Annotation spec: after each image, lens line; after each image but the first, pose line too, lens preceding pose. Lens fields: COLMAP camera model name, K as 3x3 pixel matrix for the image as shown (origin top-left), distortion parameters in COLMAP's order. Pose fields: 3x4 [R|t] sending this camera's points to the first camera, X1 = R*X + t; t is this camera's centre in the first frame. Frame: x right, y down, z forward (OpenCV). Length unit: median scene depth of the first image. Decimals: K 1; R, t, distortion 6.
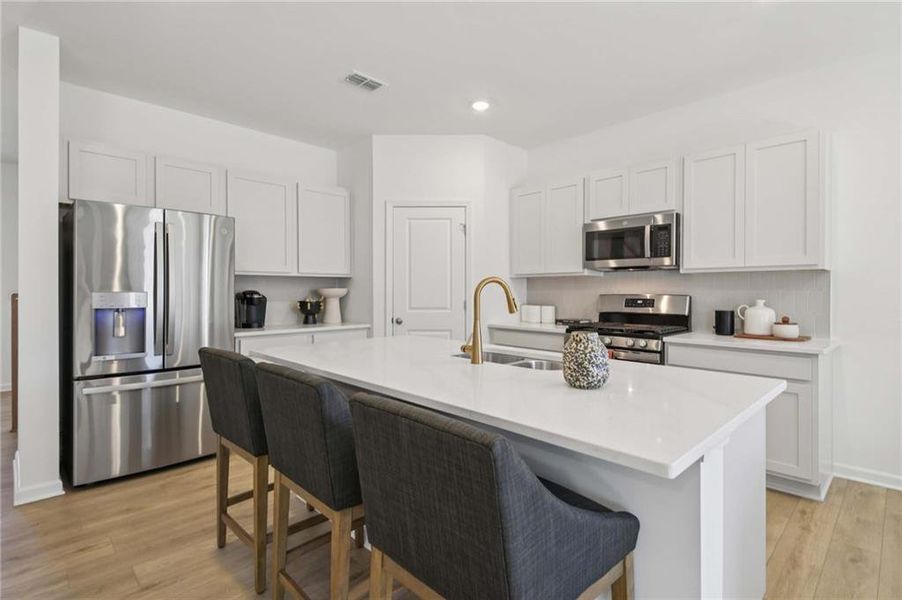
lens RADIAL K [[430.7, 0, 449.8], [0, 430.7, 294.3], [0, 0, 1]] dist [0.021266, -0.000111]
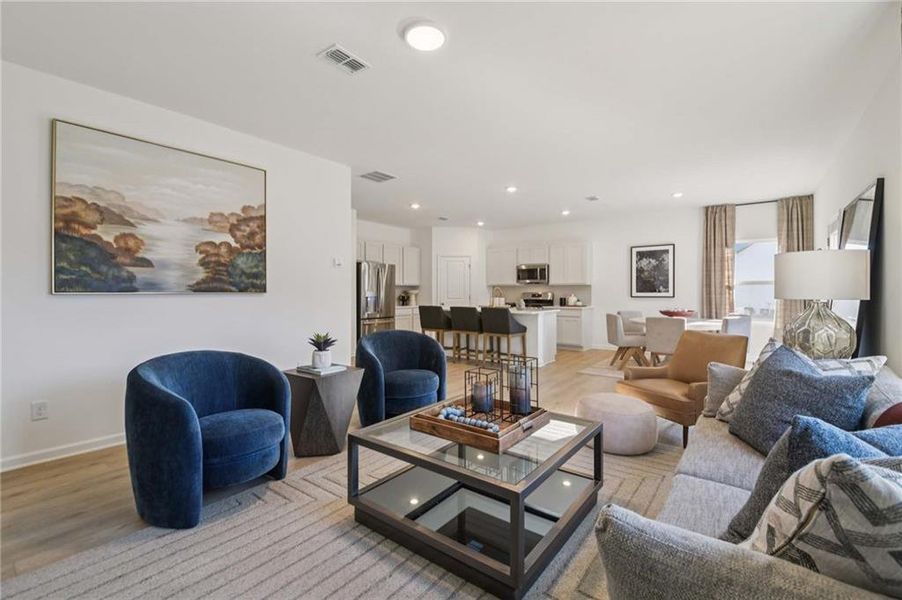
lens RADIAL K [[395.5, 0, 459.6], [0, 395.5, 293.8], [0, 0, 1]] dist [0.021067, -0.000255]
pose [[0.984932, -0.000602, 0.172942, -0.428554], [0.001829, 0.999974, -0.006933, 0.022269], [-0.172933, 0.007144, 0.984908, -1.248590]]
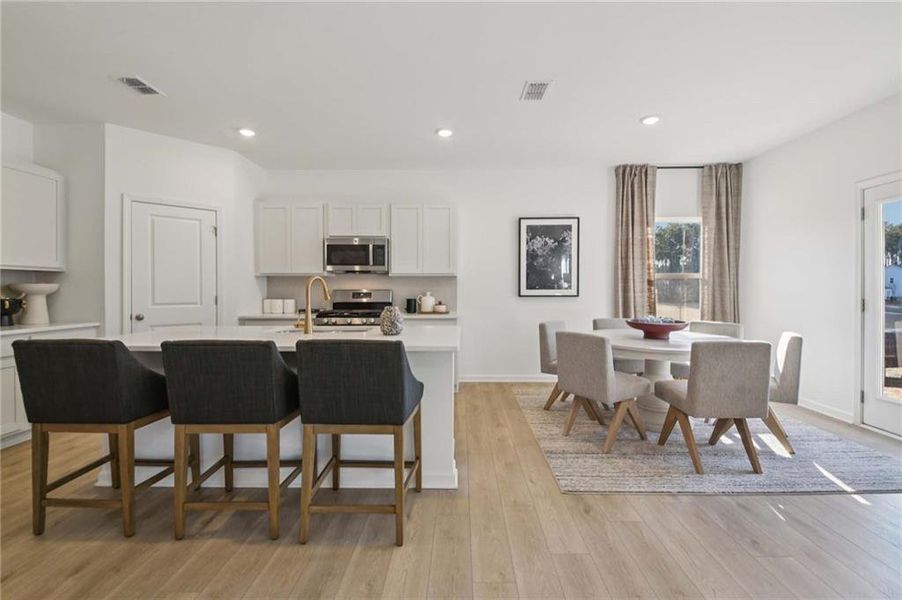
lens RADIAL K [[395.5, 0, 459.6], [0, 395.5, 293.8], [0, 0, 1]] dist [0.021067, -0.000255]
pose [[0.704789, -0.008458, 0.709367, -0.264755], [0.008059, 0.999960, 0.003916, 0.010896], [-0.709371, 0.002957, 0.704829, -0.176079]]
